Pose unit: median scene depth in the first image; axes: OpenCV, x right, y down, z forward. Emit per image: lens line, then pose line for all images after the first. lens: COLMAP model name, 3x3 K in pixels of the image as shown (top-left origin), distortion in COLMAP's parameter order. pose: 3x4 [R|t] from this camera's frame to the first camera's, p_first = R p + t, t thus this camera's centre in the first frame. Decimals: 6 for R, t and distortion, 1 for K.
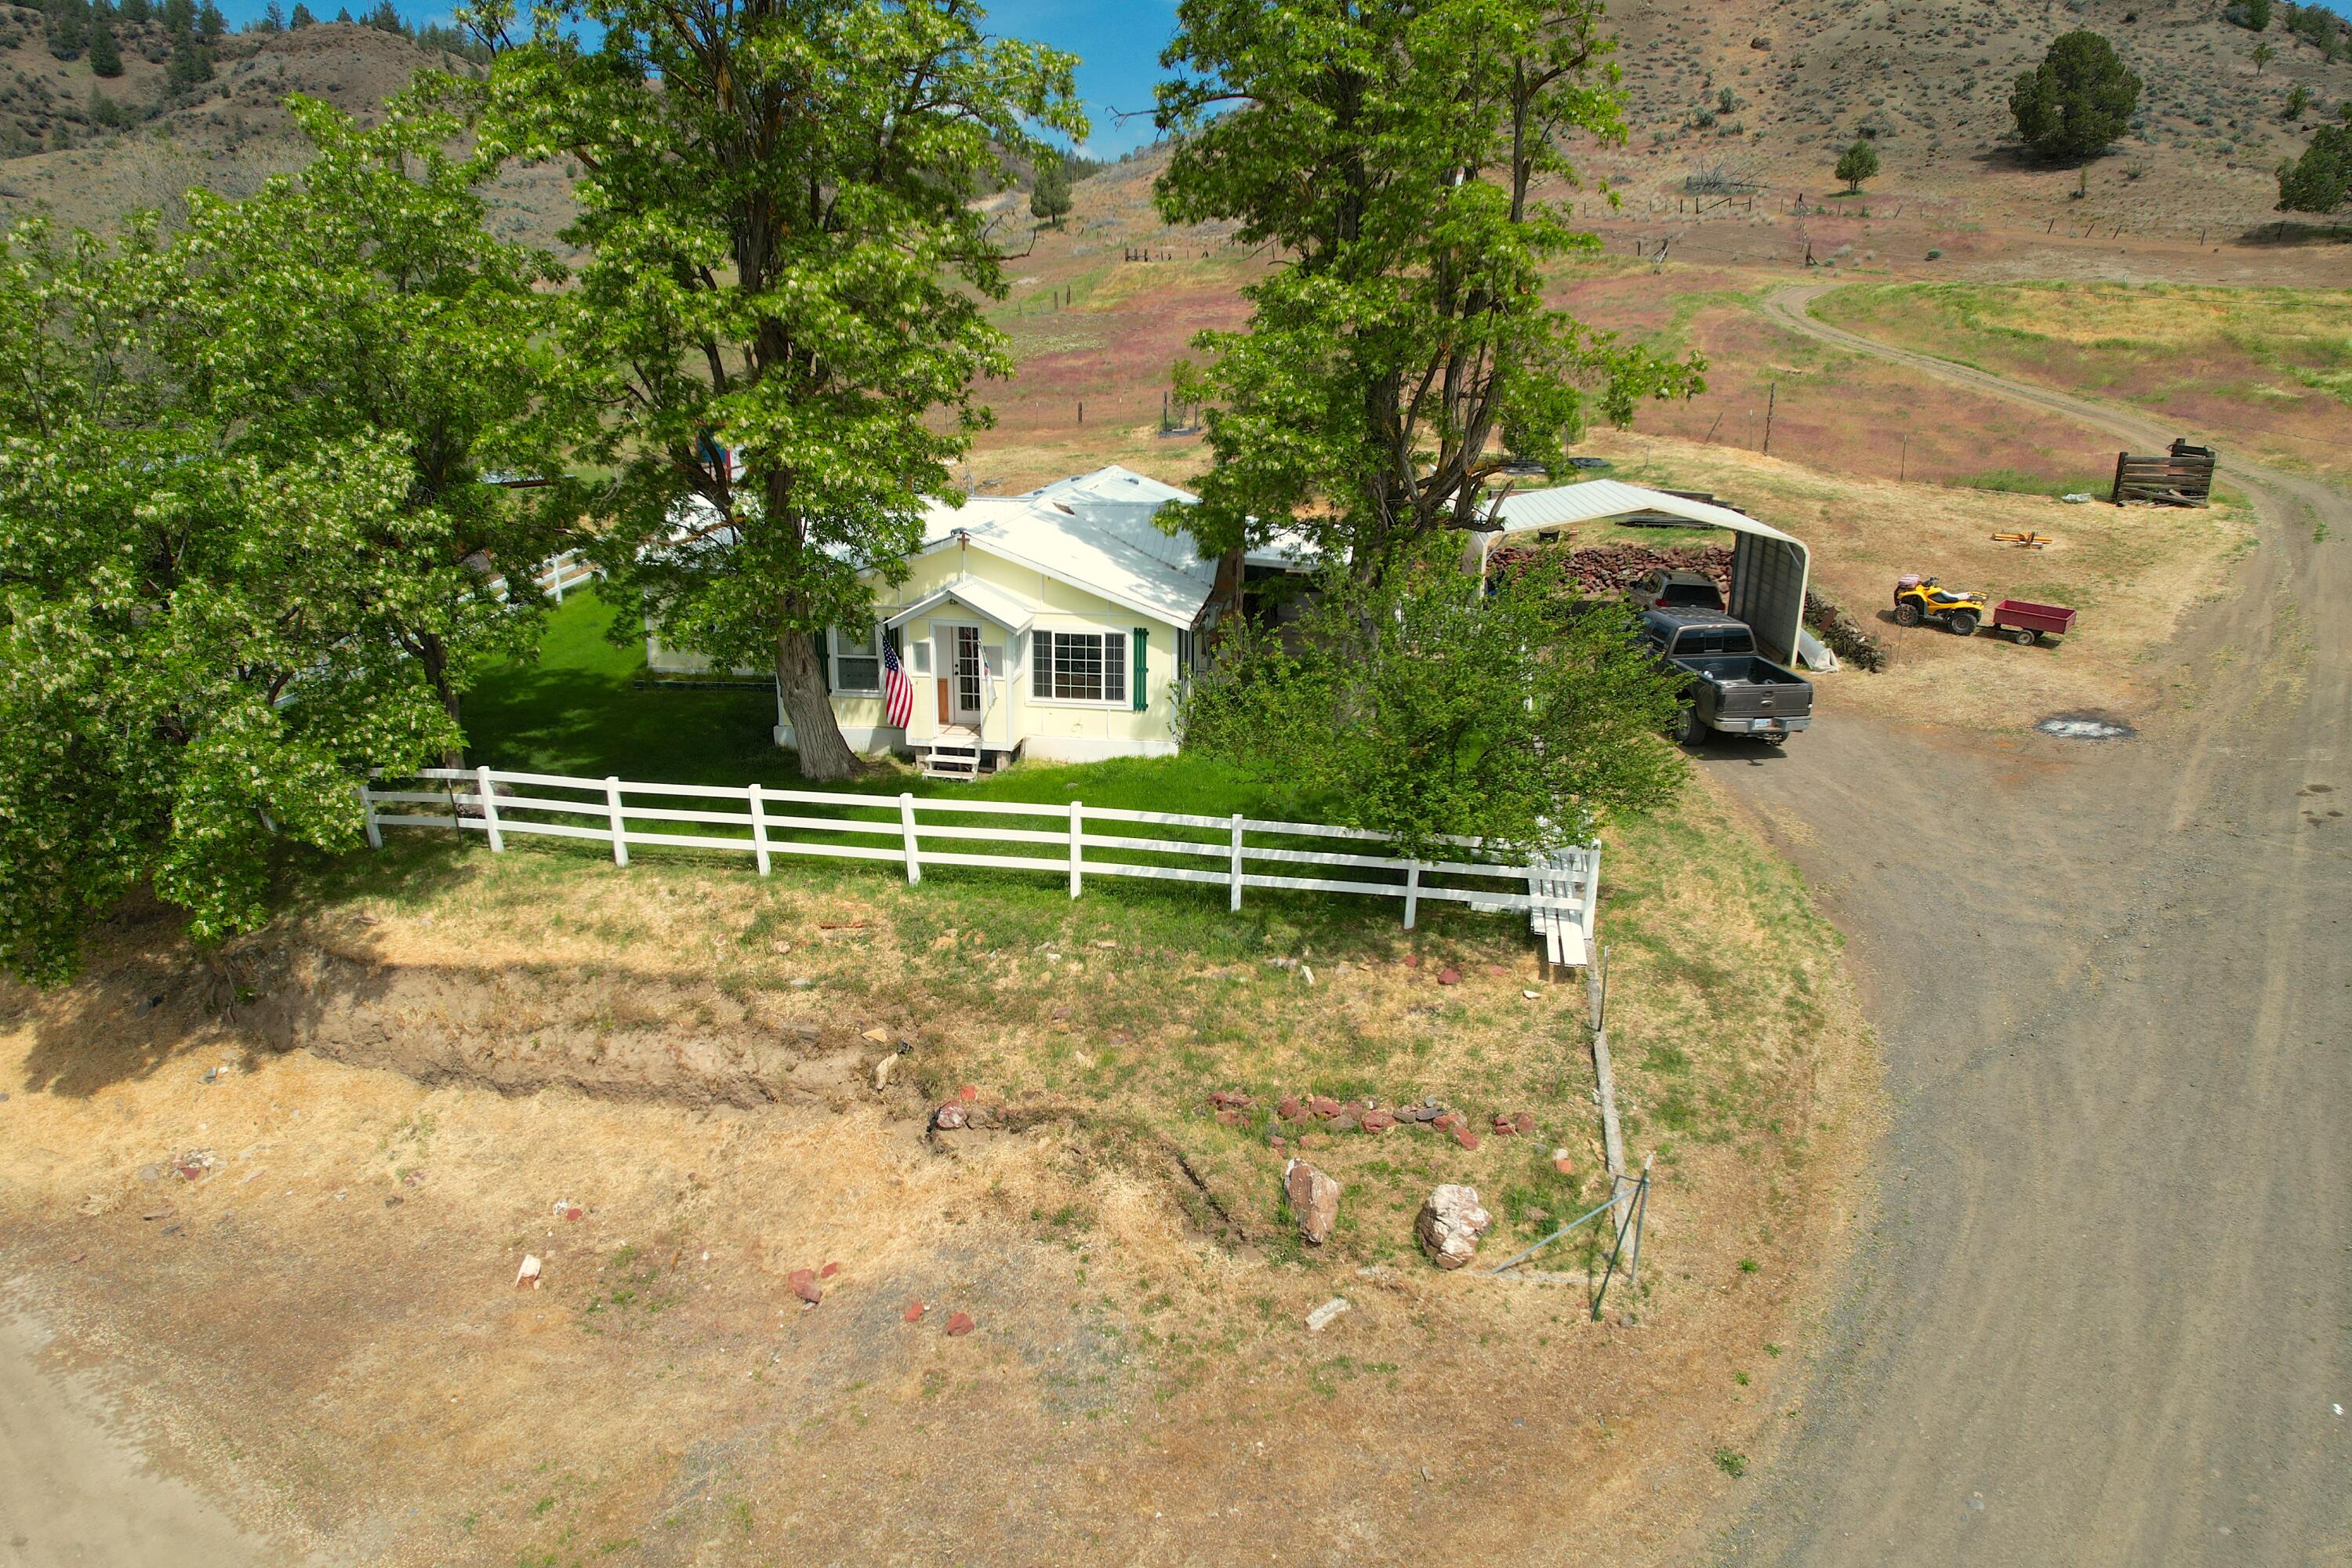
lens RADIAL K [[1500.5, 0, 1178.3], [0, 1500.5, 778.3], [0, 0, 1]] dist [-0.076665, 0.070973]
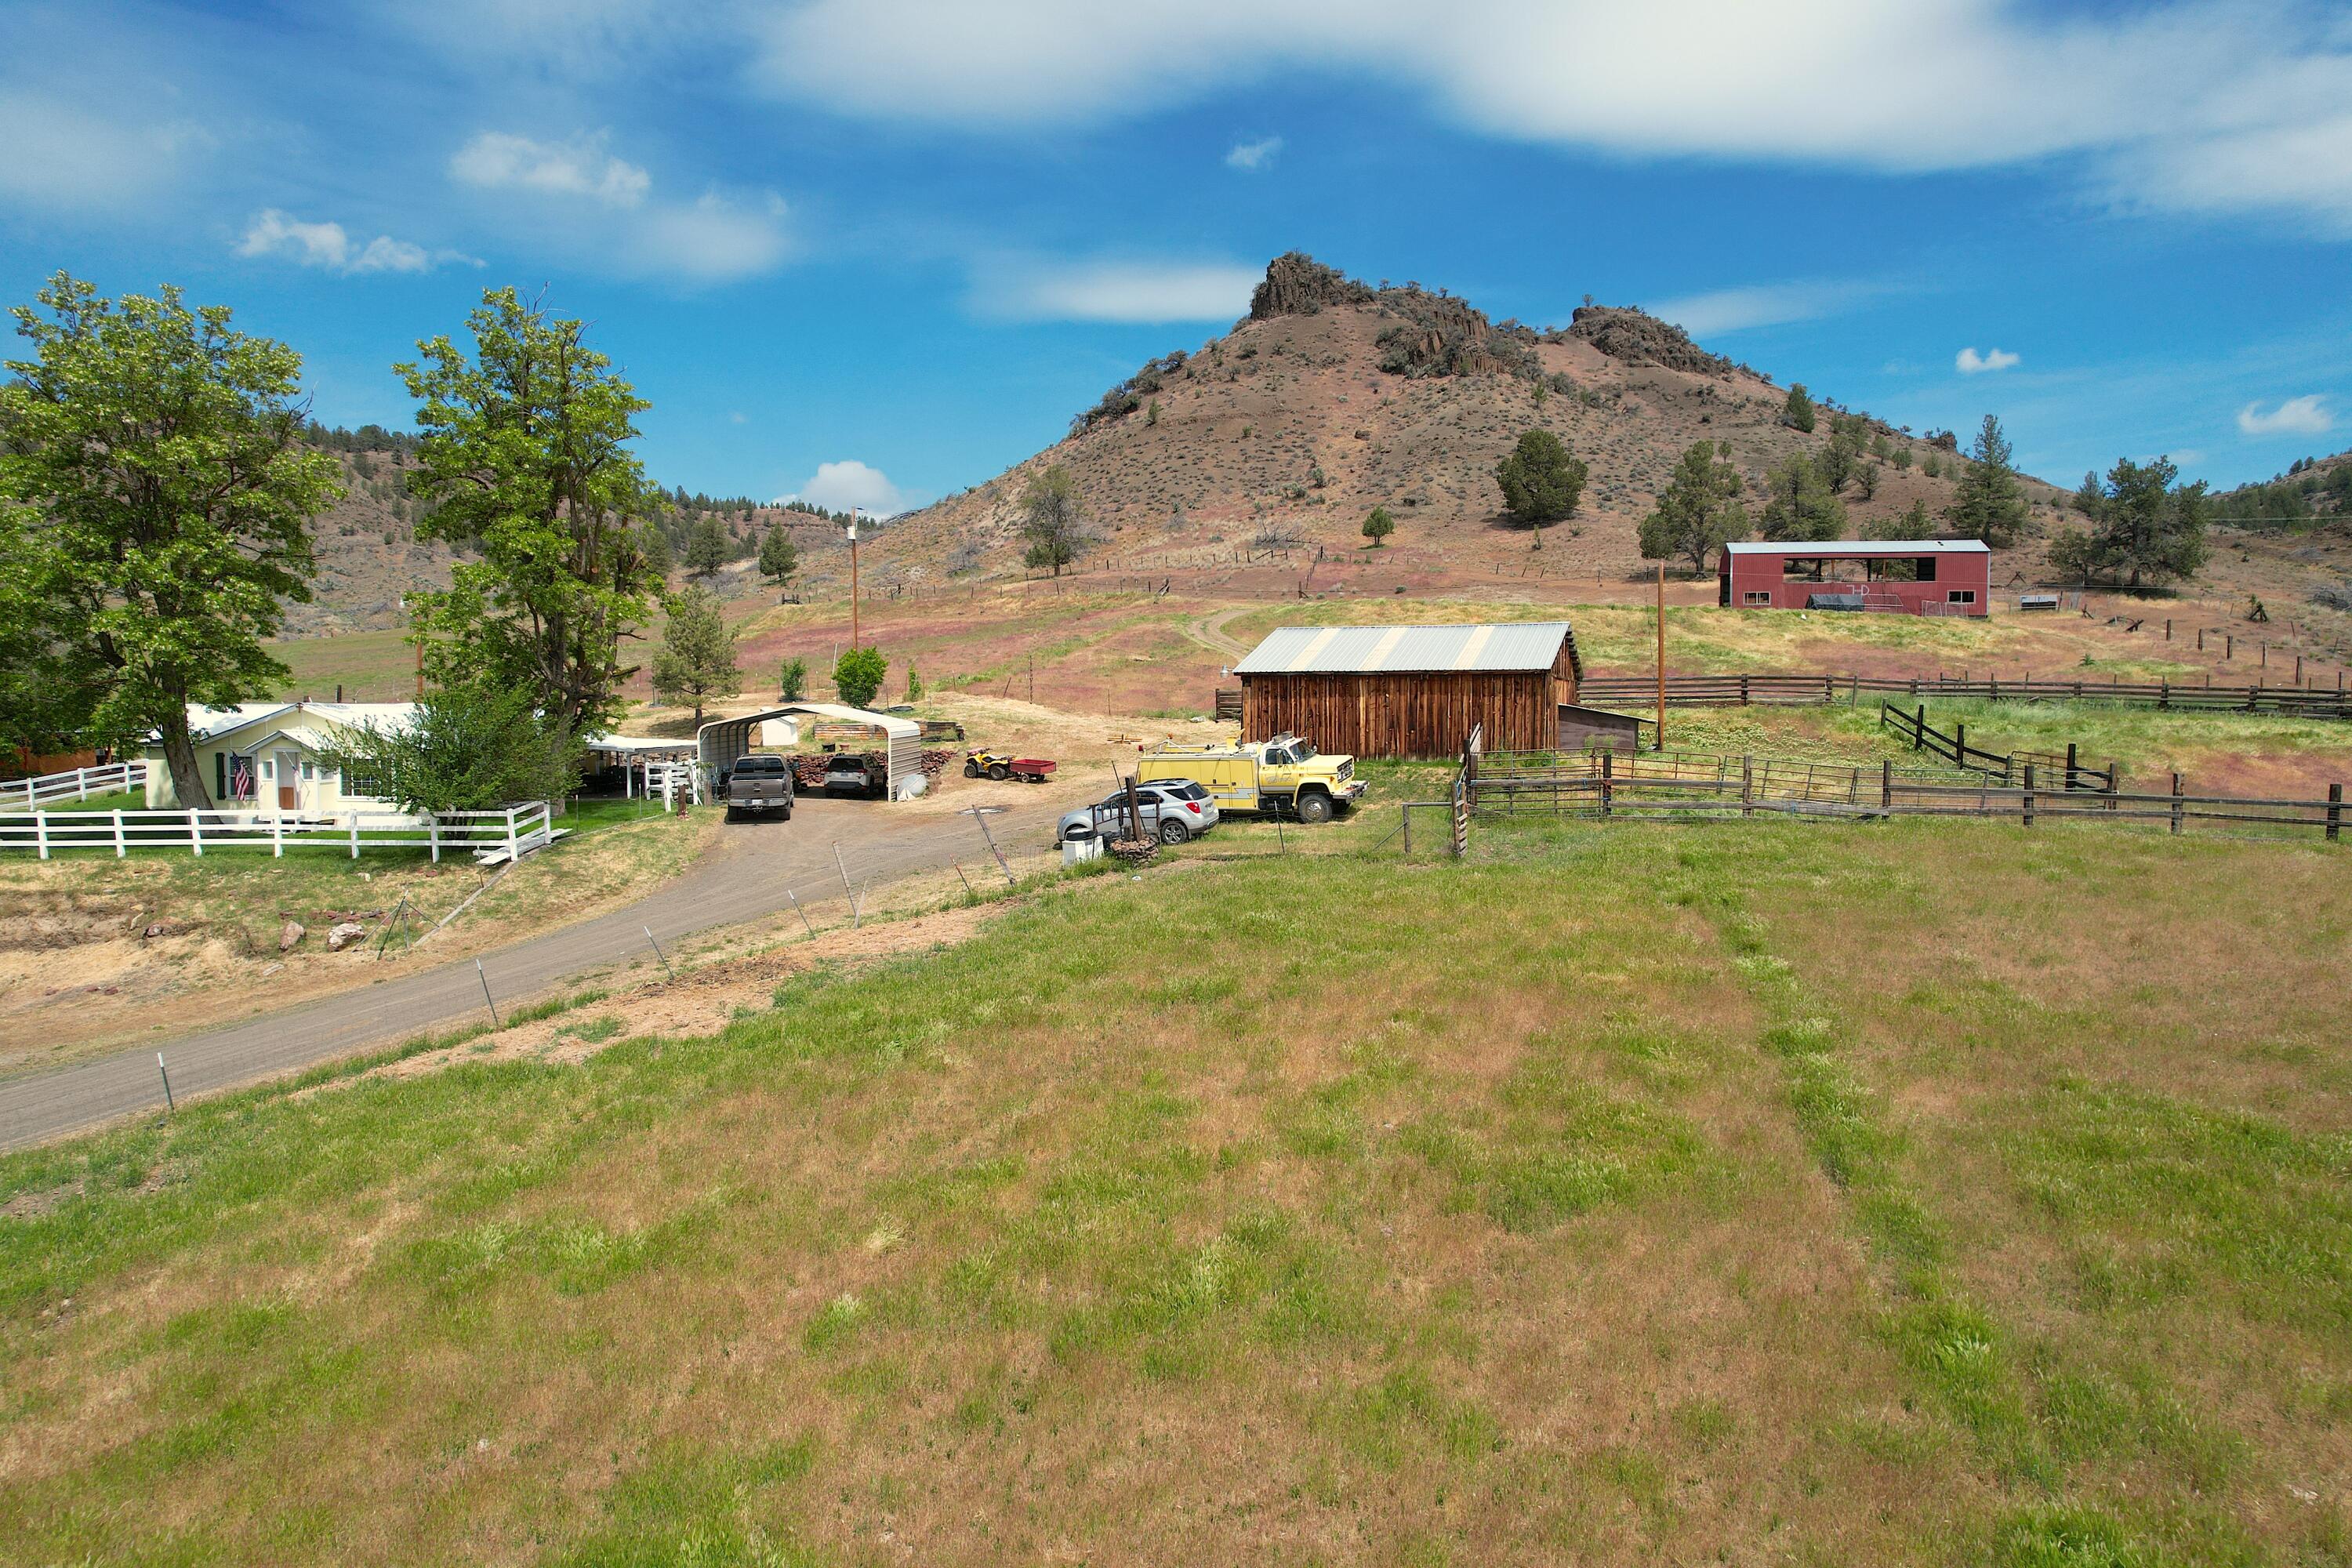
lens RADIAL K [[1500.5, 0, 1176.1], [0, 1500.5, 788.4], [0, 0, 1]] dist [-0.076665, 0.070973]
pose [[0.994665, -0.016209, 0.101875, 0.802036], [0.038621, 0.974267, -0.222063, 0.410036], [-0.095654, 0.224813, 0.969696, -0.888904]]
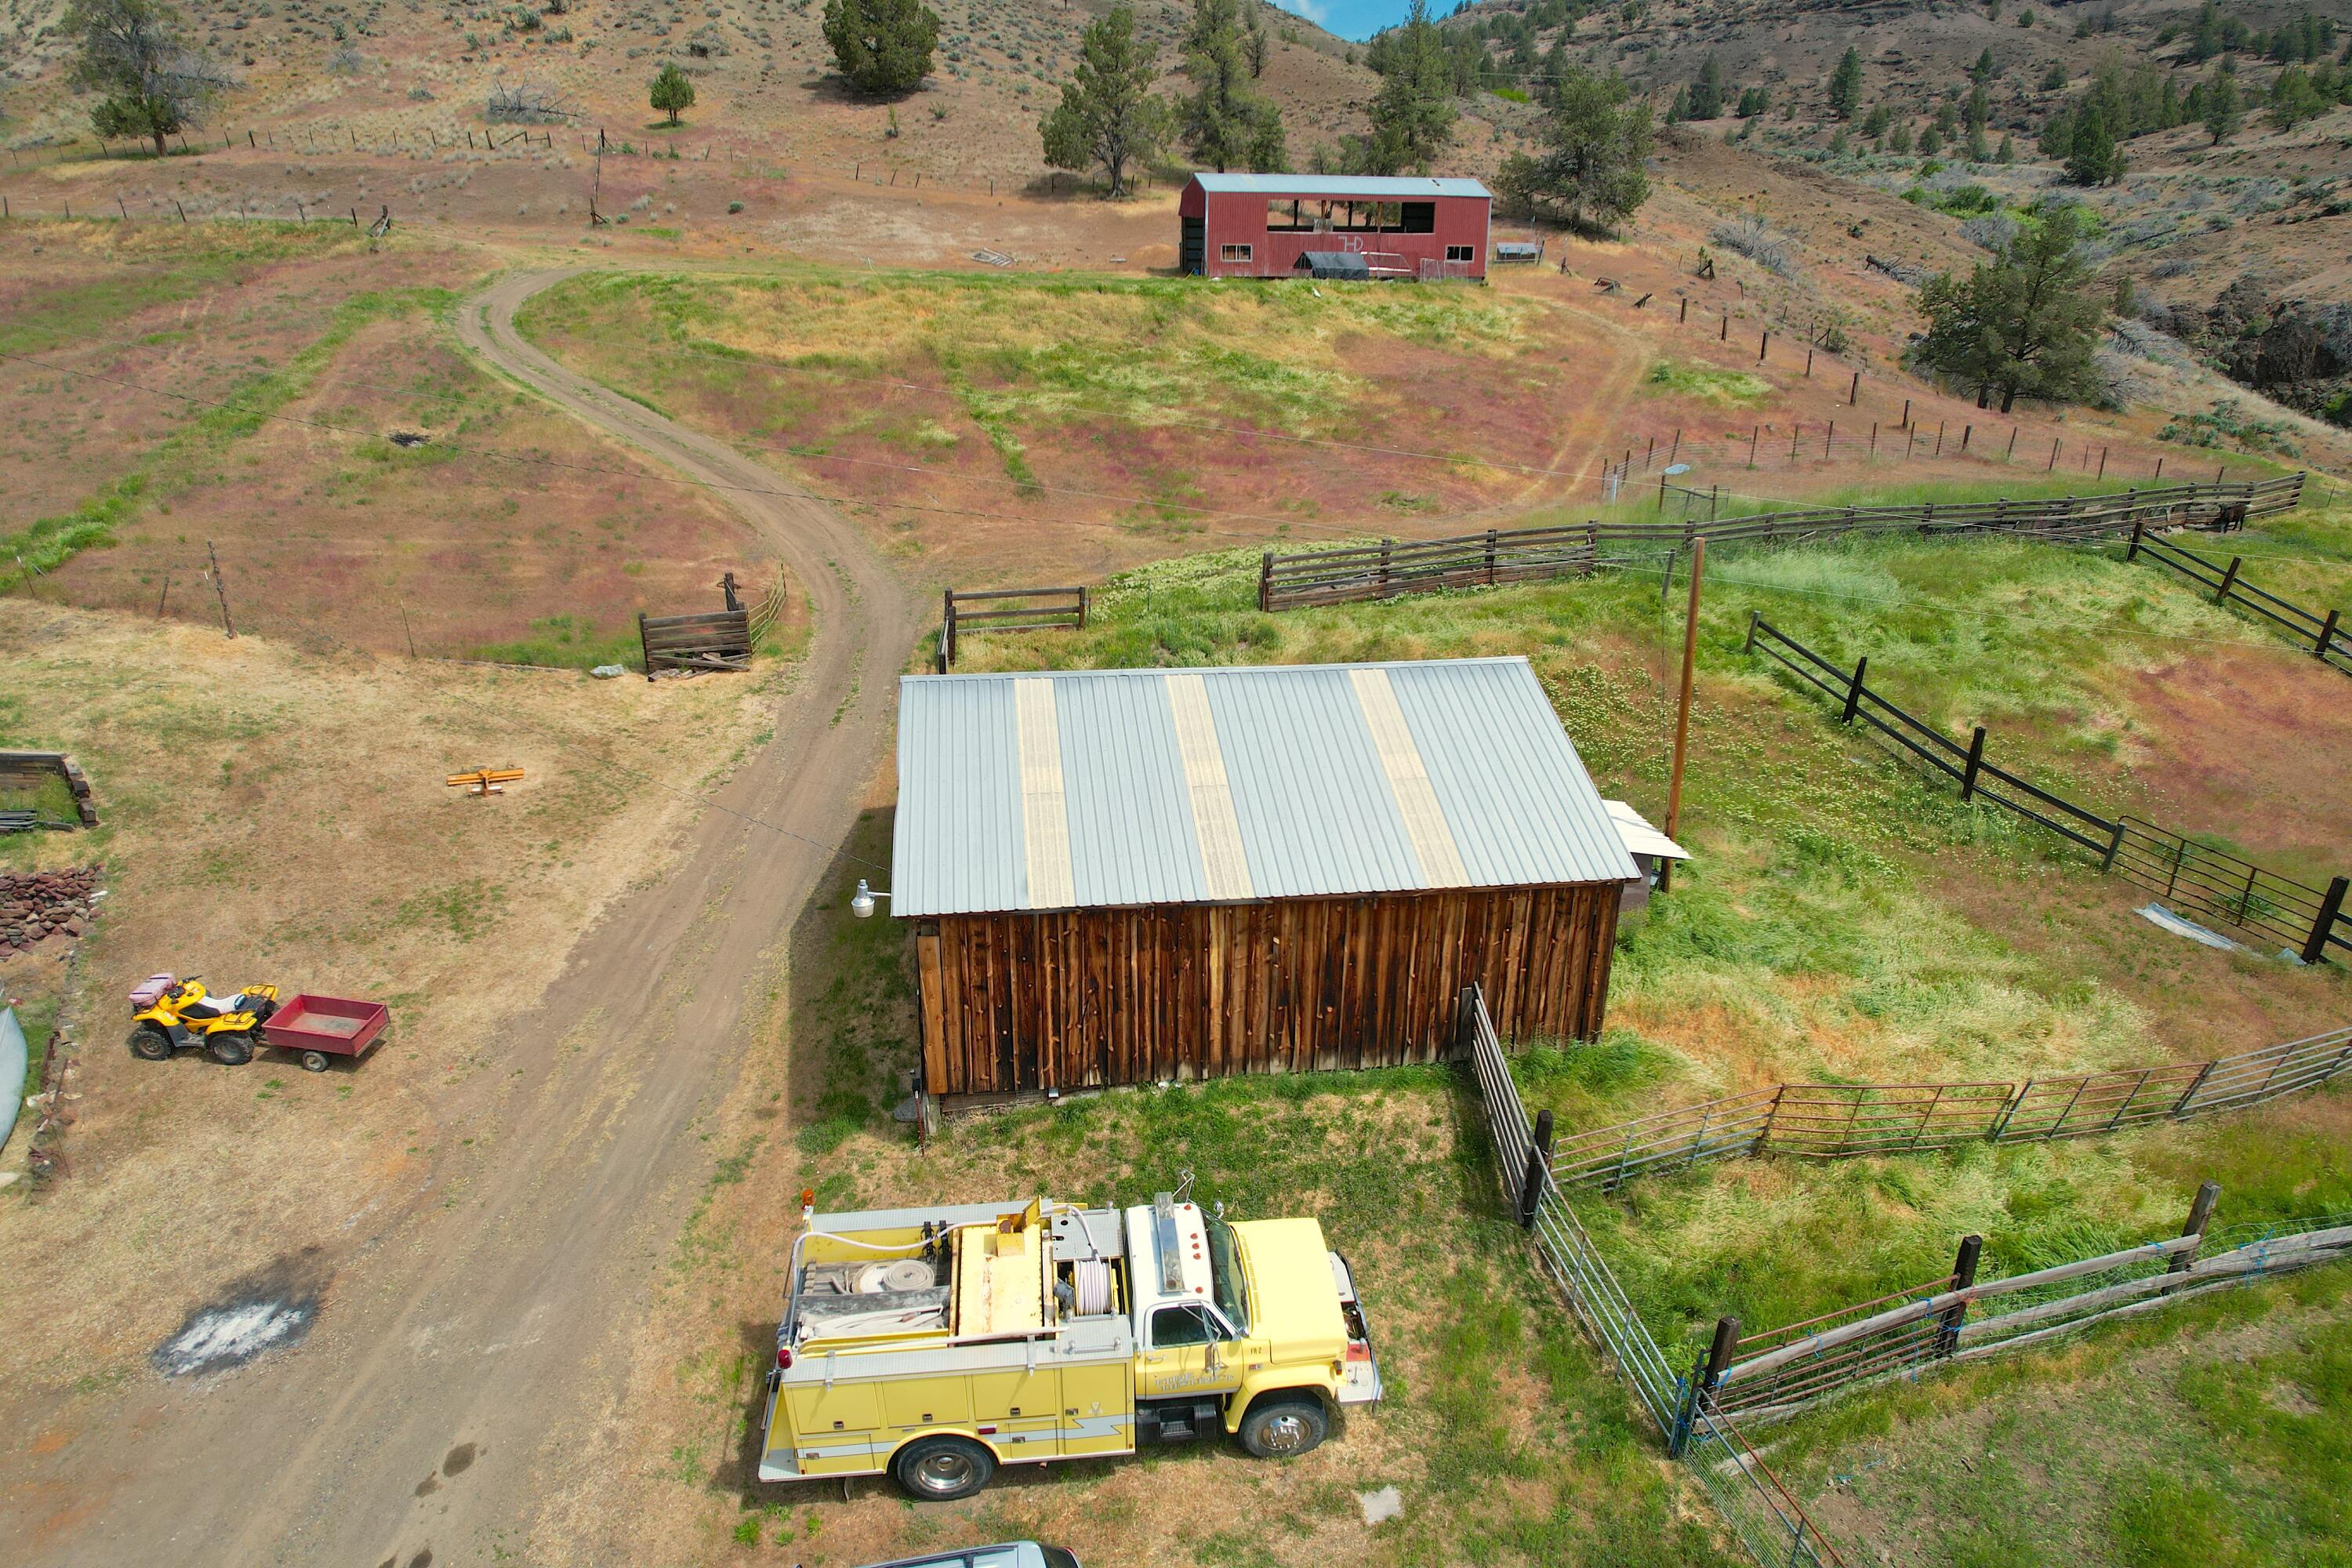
lens RADIAL K [[1500.5, 0, 1173.2], [0, 1500.5, 772.8], [0, 0, 1]] dist [-0.076665, 0.070973]
pose [[0.828169, -0.200504, 0.523388, 0.804657], [0.159237, 0.979513, 0.123276, -0.348125], [-0.537383, -0.018750, 0.843130, 0.285591]]
